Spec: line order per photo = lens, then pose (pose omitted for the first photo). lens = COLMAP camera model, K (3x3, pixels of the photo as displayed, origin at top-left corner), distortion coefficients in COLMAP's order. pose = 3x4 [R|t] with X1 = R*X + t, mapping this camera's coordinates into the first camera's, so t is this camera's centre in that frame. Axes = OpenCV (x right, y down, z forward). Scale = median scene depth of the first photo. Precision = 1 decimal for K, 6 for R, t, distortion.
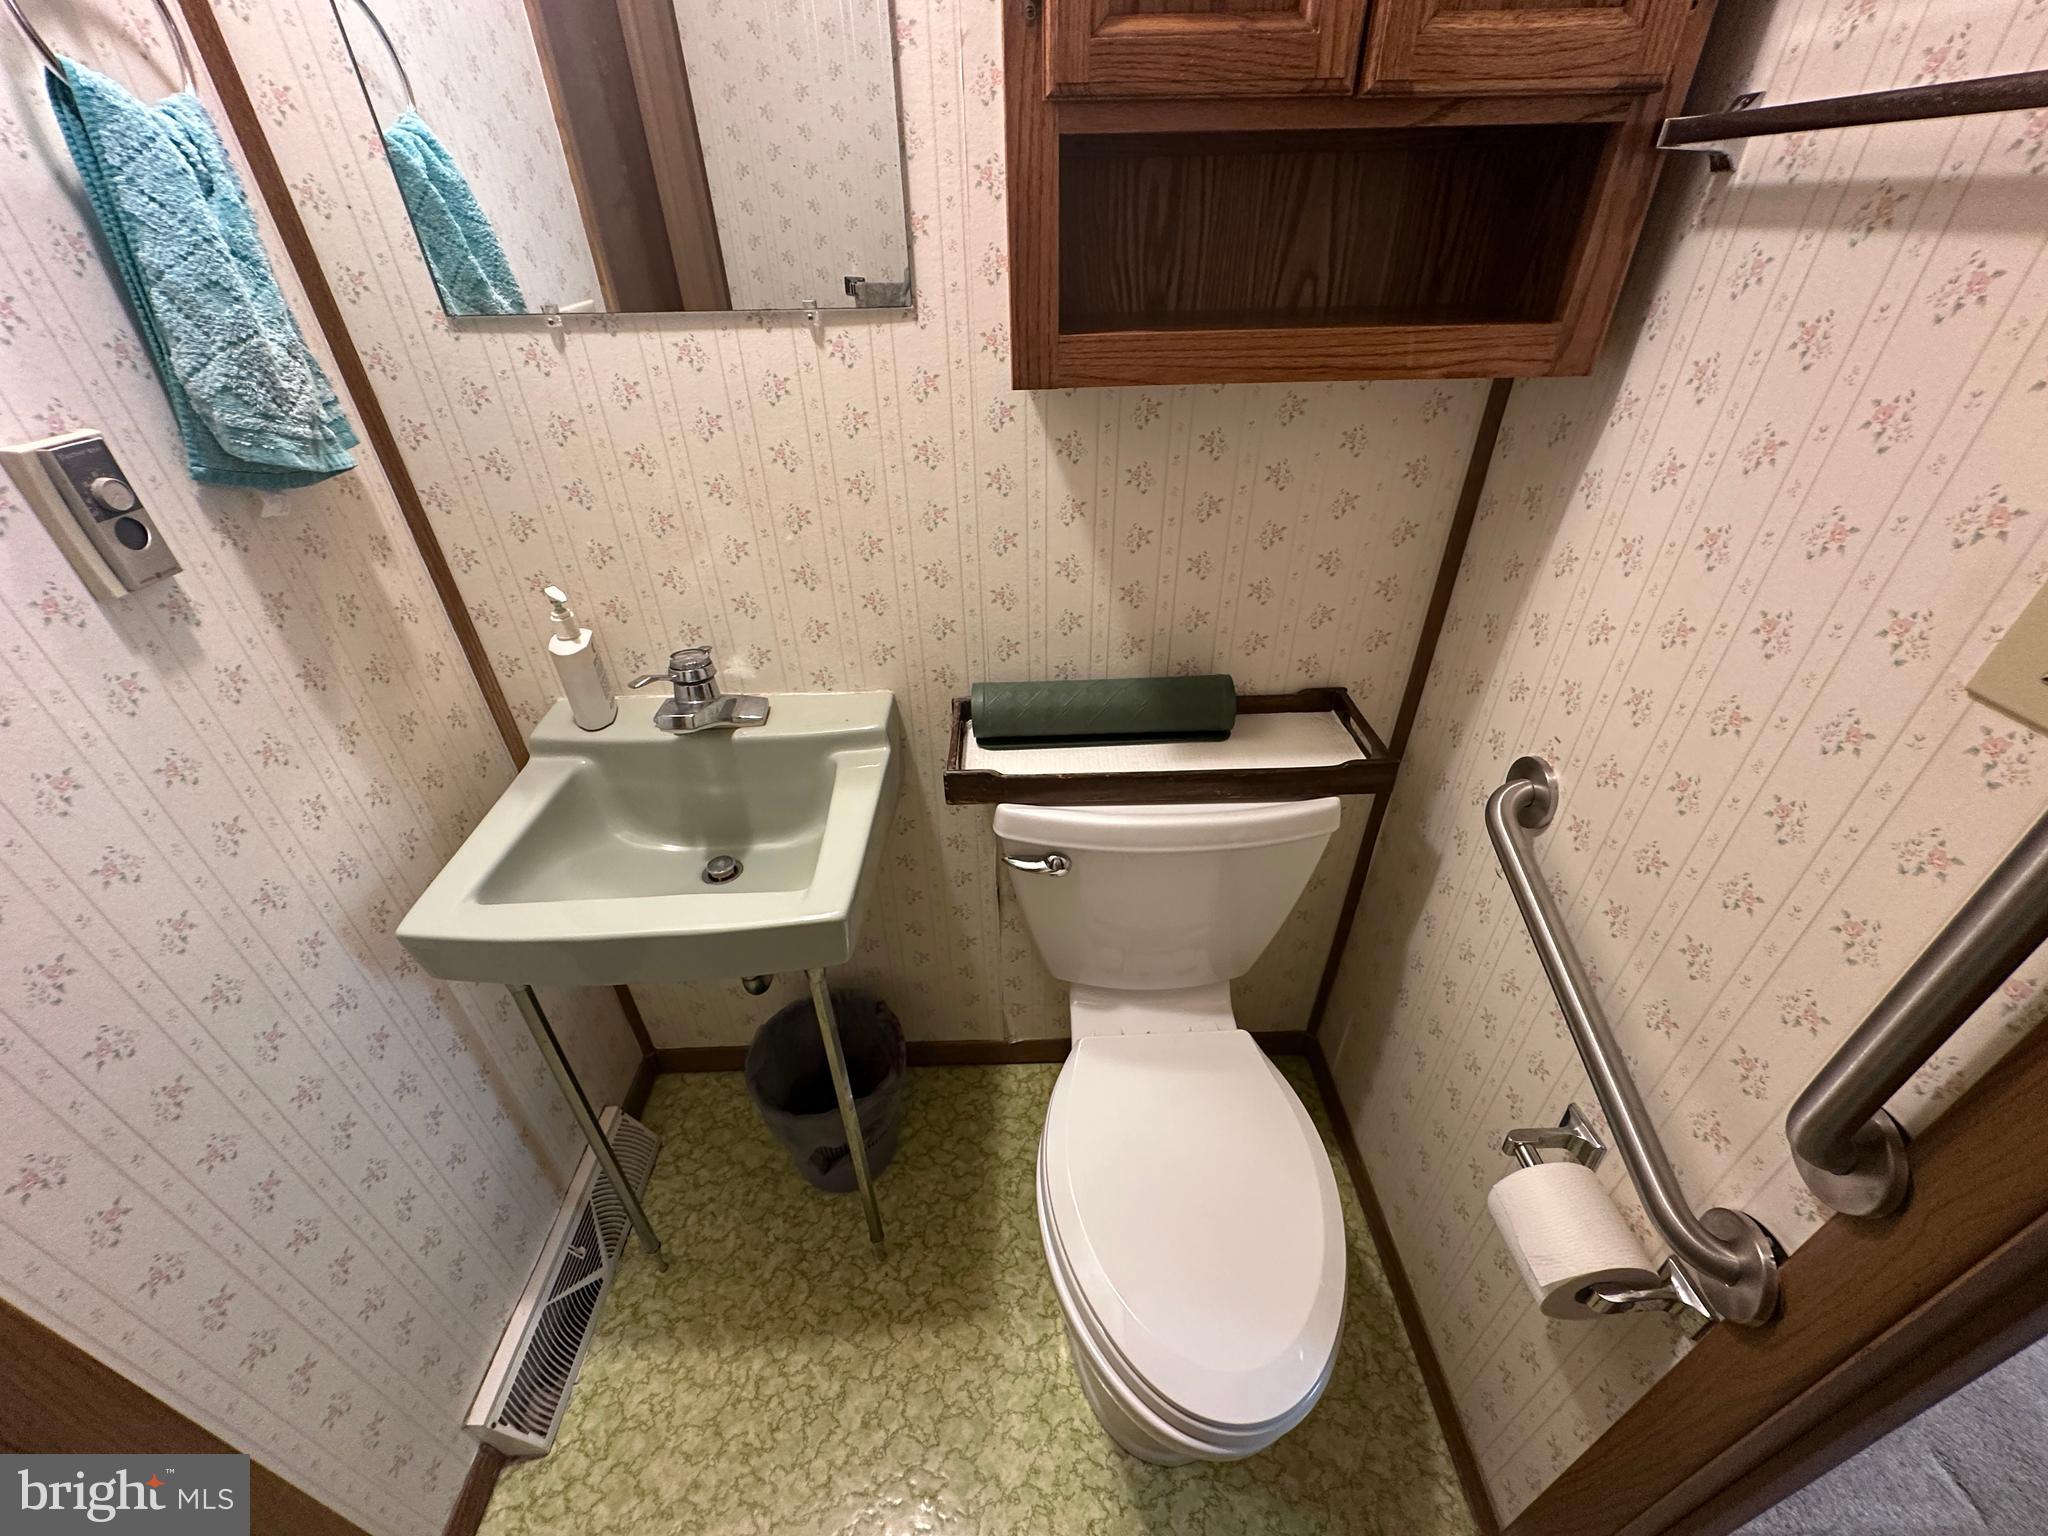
lens RADIAL K [[814.7, 0, 1022.8], [0, 814.7, 767.1], [0, 0, 1]] dist [-0.004914, 0.001263]
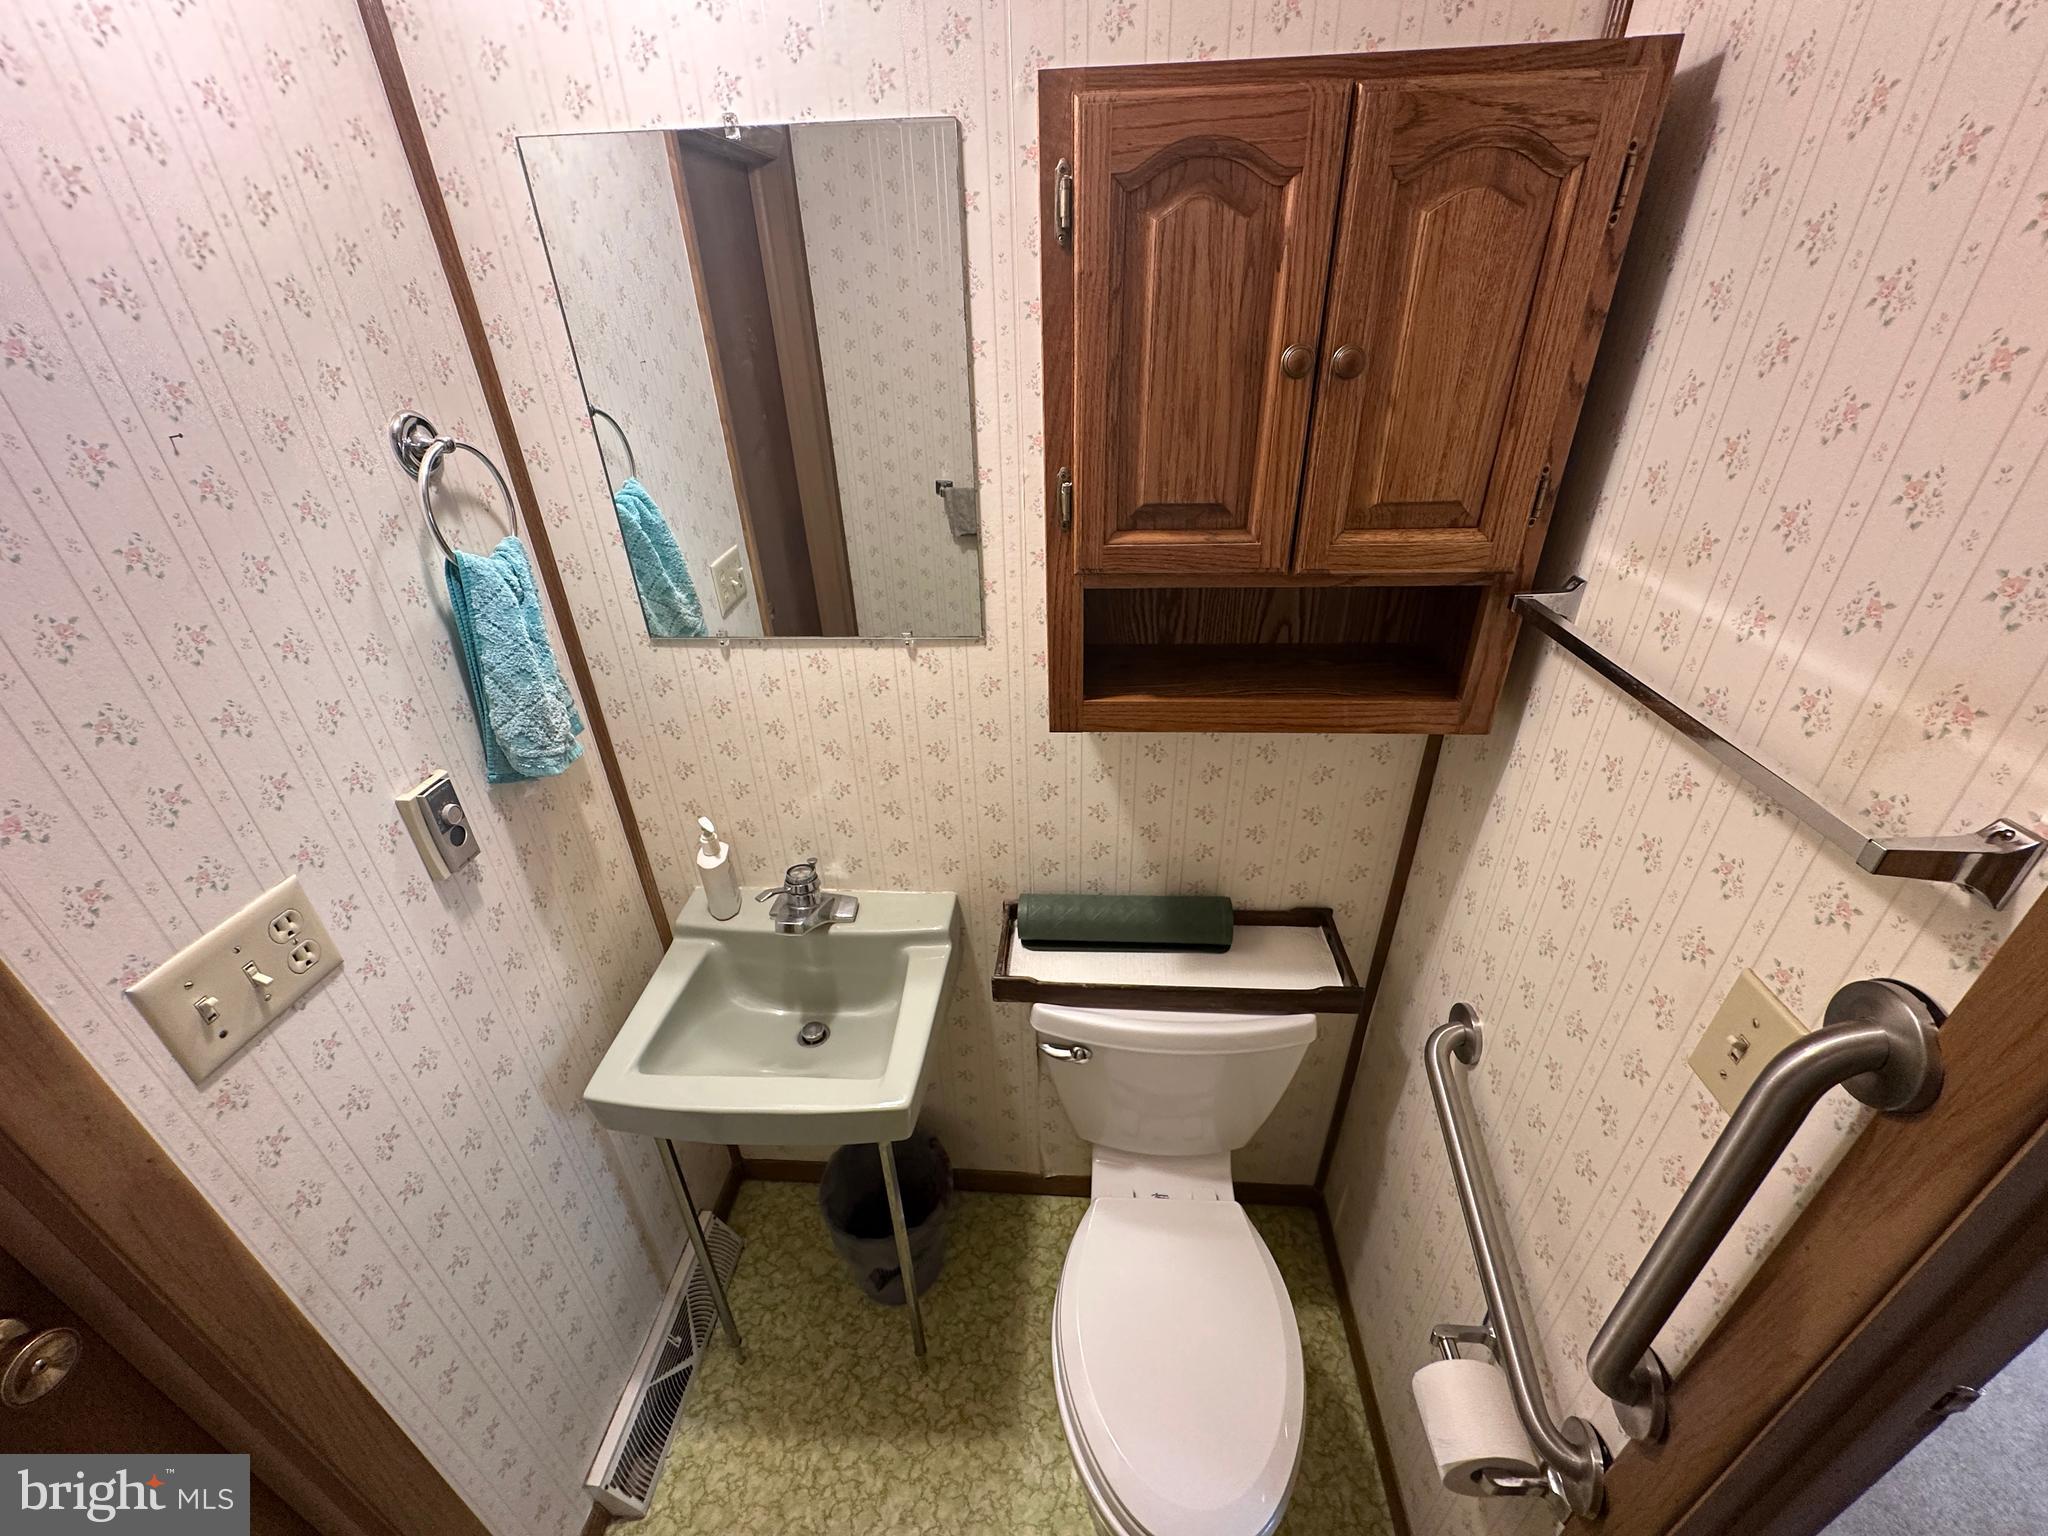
lens RADIAL K [[814.7, 0, 1022.8], [0, 814.7, 767.1], [0, 0, 1]] dist [-0.004914, 0.001263]
pose [[0.995696, 0.036013, -0.085402, 0.042717], [-0.042640, 0.996112, -0.077092, -0.203562], [0.082294, 0.080402, 0.993360, -0.252012]]
